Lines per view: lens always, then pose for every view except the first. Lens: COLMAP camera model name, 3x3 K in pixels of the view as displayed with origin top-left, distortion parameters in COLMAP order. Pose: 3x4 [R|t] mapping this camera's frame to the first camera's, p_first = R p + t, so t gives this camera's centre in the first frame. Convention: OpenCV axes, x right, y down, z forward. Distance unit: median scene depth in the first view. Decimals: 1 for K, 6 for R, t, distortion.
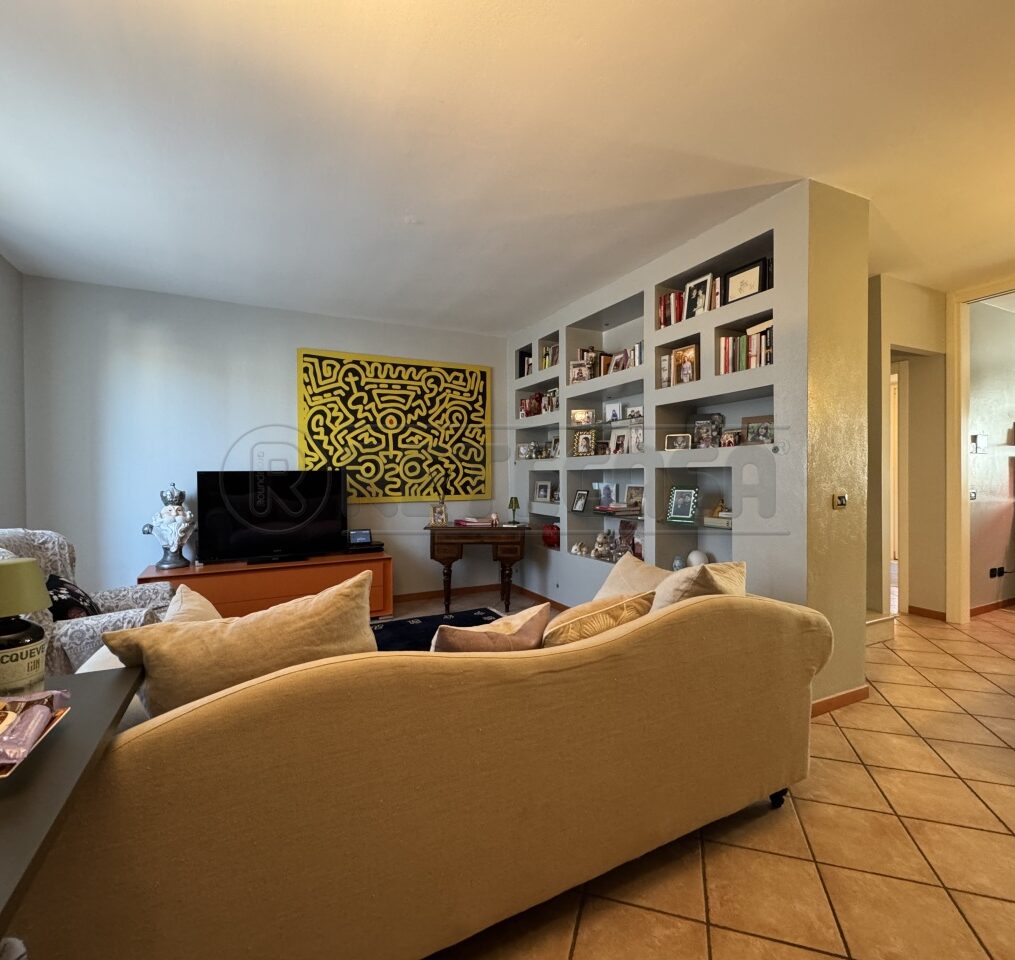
lens RADIAL K [[493.3, 0, 504.7], [0, 493.3, 477.2], [0, 0, 1]] dist [0.003804, 0.000374]
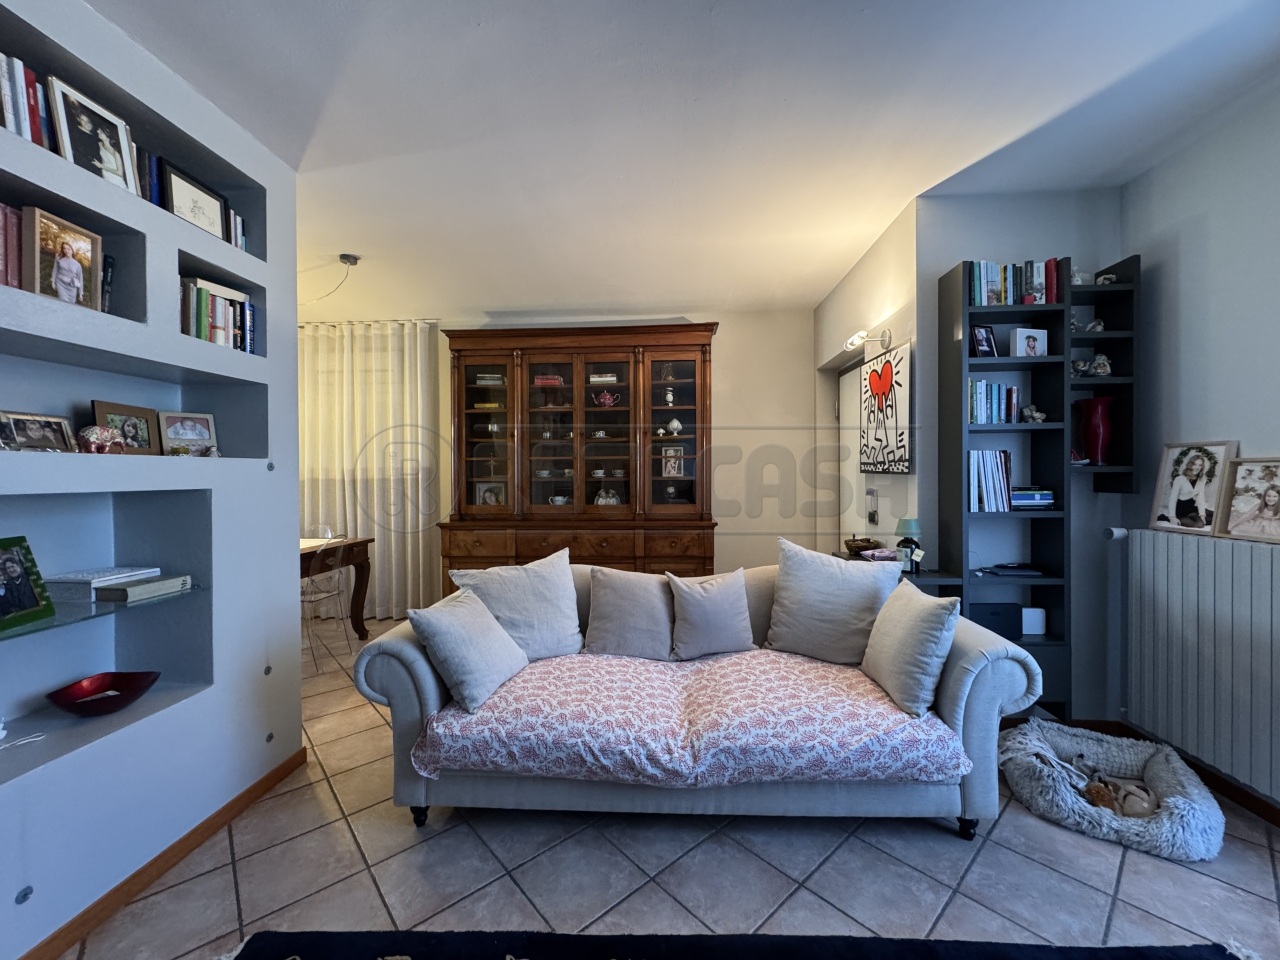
lens RADIAL K [[508.0, 0, 645.4], [0, 508.0, 477.6], [0, 0, 1]] dist [0.000984, -0.000098]
pose [[-0.864795, 0.006902, 0.502077, -0.327345], [0.013828, 0.999854, 0.010073, -0.031875], [-0.501934, 0.015654, -0.864764, 1.184516]]
